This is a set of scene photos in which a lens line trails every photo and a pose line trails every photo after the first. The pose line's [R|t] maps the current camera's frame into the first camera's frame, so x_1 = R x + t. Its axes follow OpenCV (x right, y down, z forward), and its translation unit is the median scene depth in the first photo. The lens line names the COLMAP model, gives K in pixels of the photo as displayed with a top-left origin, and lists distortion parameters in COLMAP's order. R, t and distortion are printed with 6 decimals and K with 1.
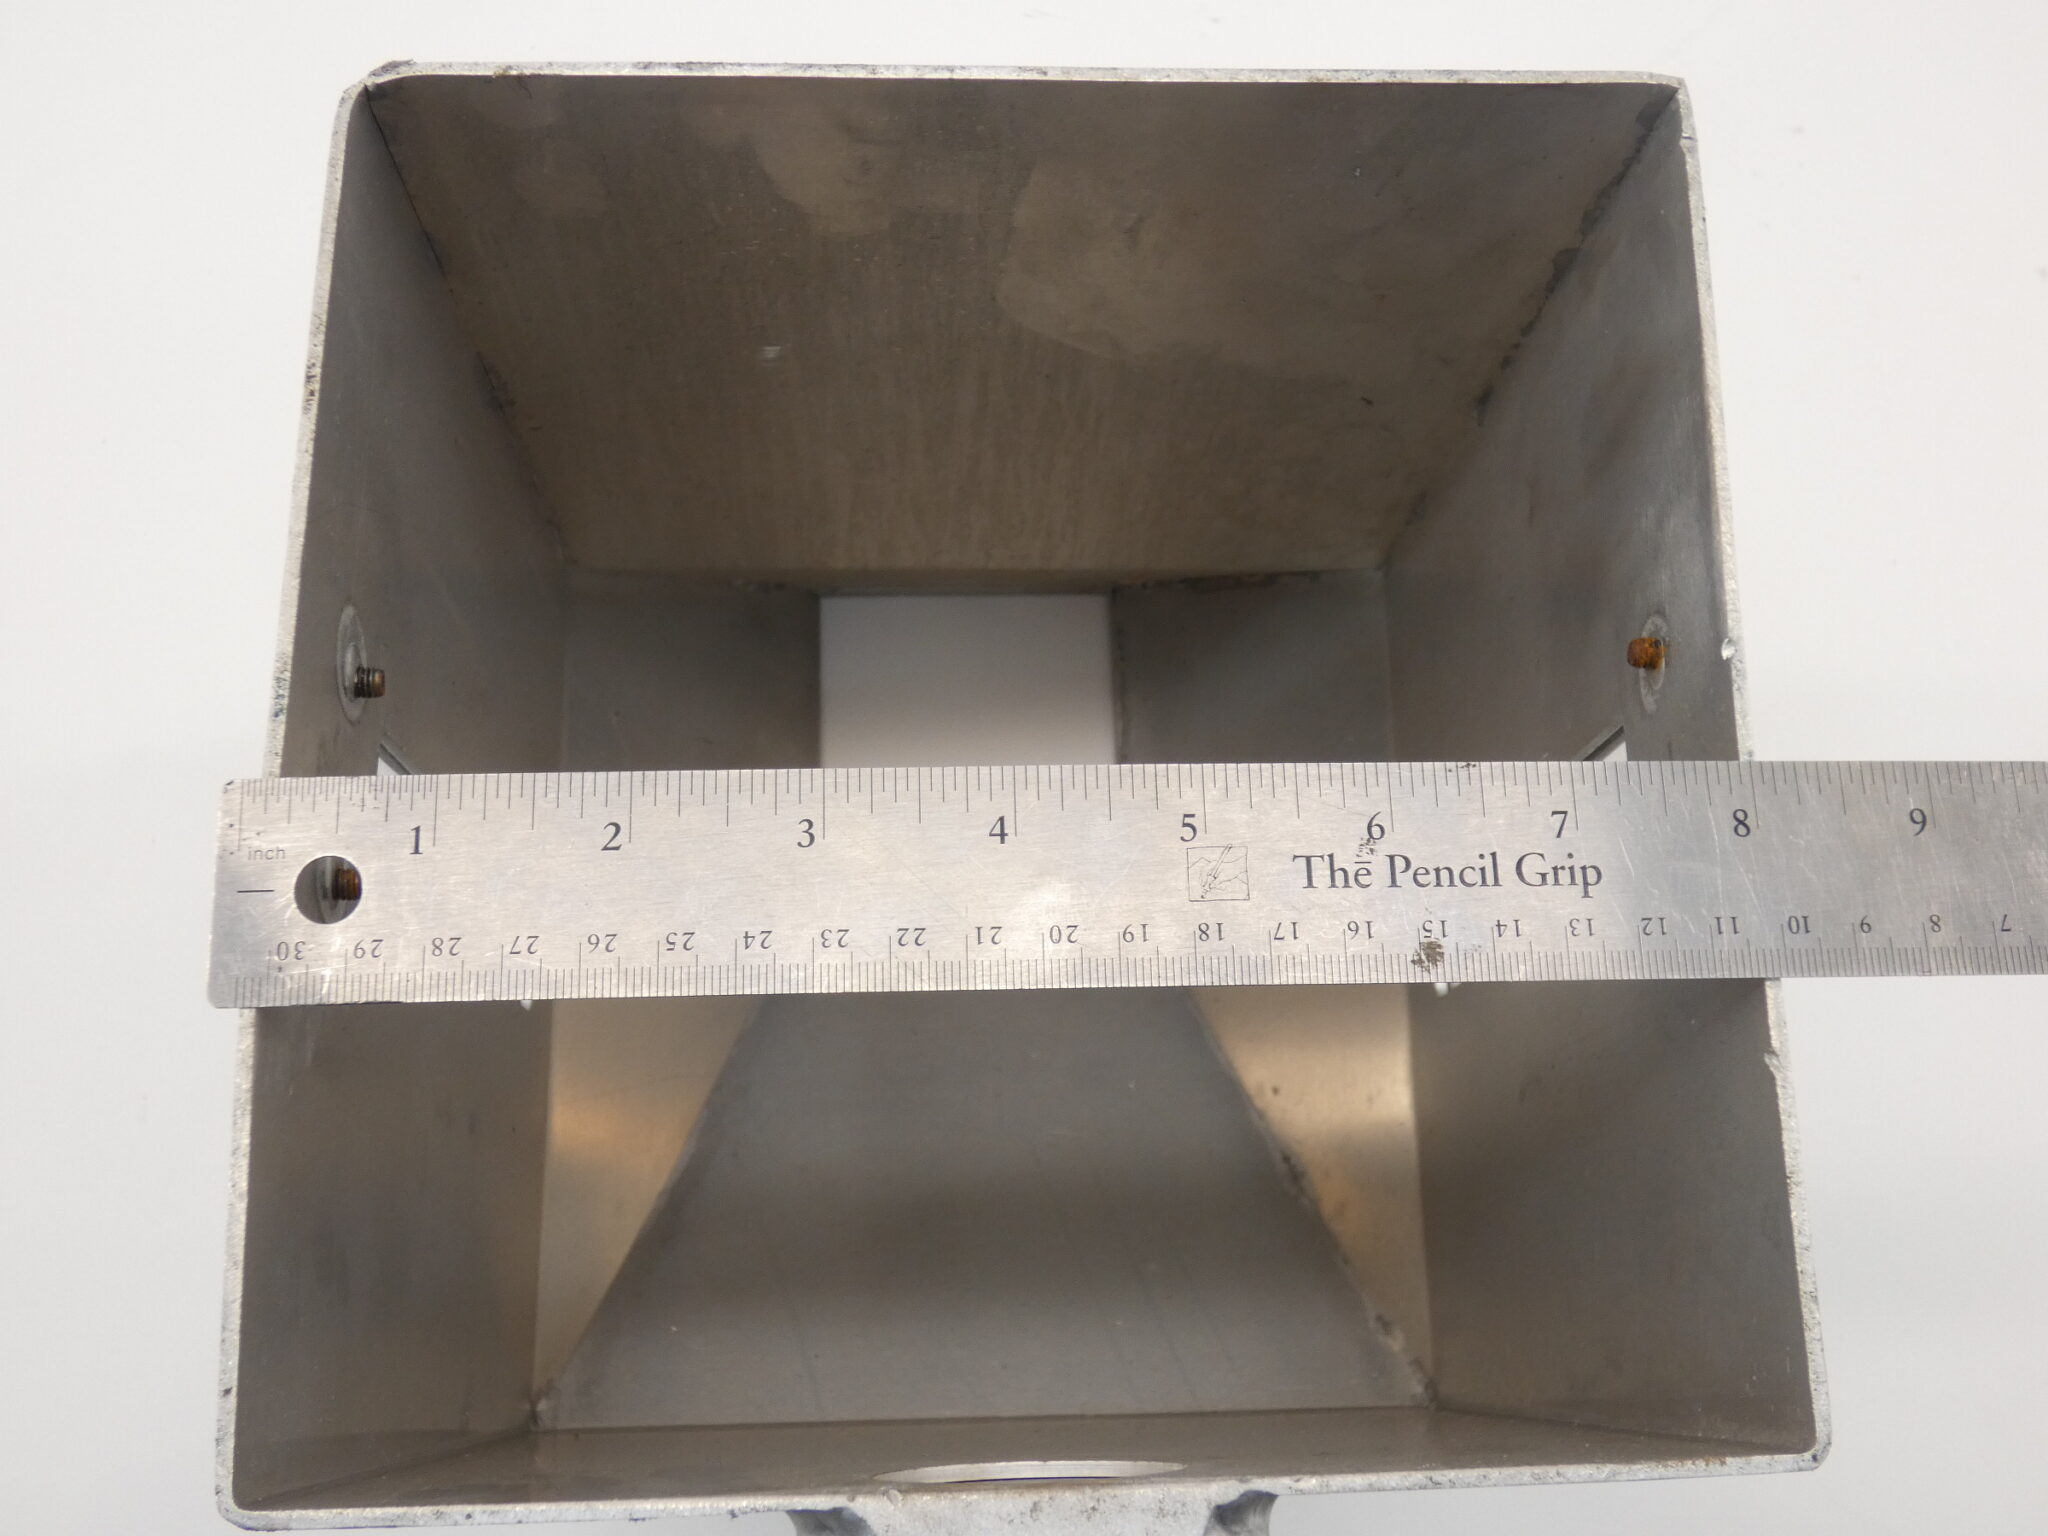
lens RADIAL K [[2080.0, 0, 1024.0], [0, 2080.0, 768.0], [0, 0, 1]] dist [-0.006653, -0.037779]
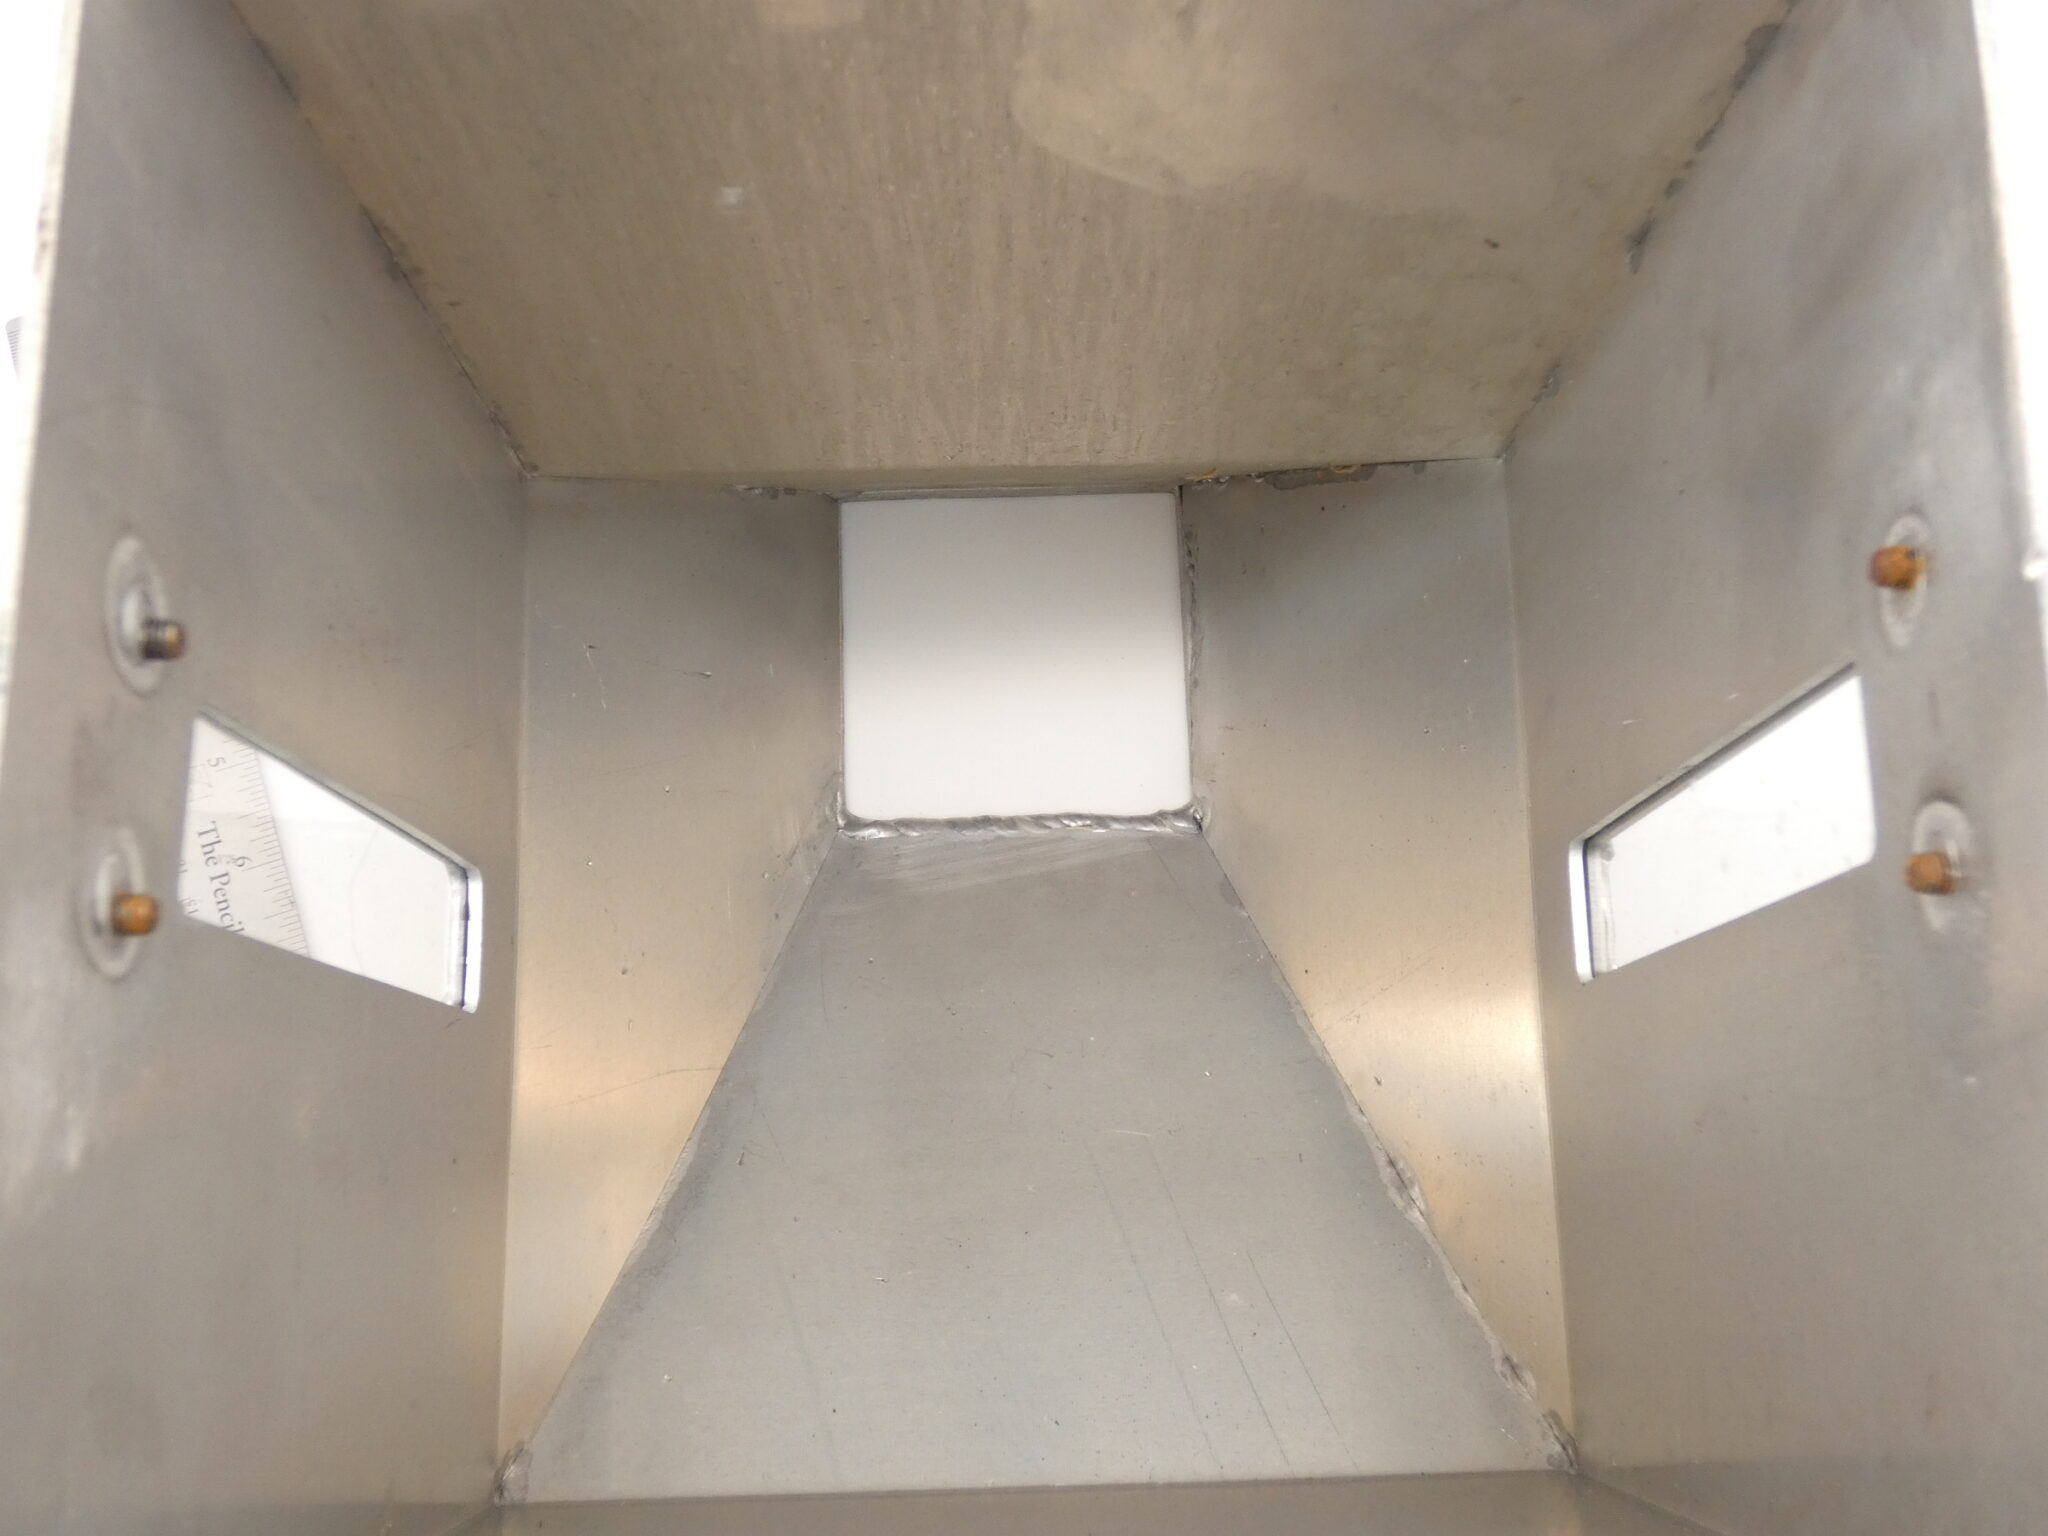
lens RADIAL K [[2080.0, 0, 1024.0], [0, 2080.0, 768.0], [0, 0, 1]] dist [-0.006653, -0.037779]
pose [[0.999058, -0.014281, -0.040987, 0.017431], [0.016343, 0.998595, 0.050405, -0.020675], [0.040210, -0.051027, 0.997887, 0.200025]]
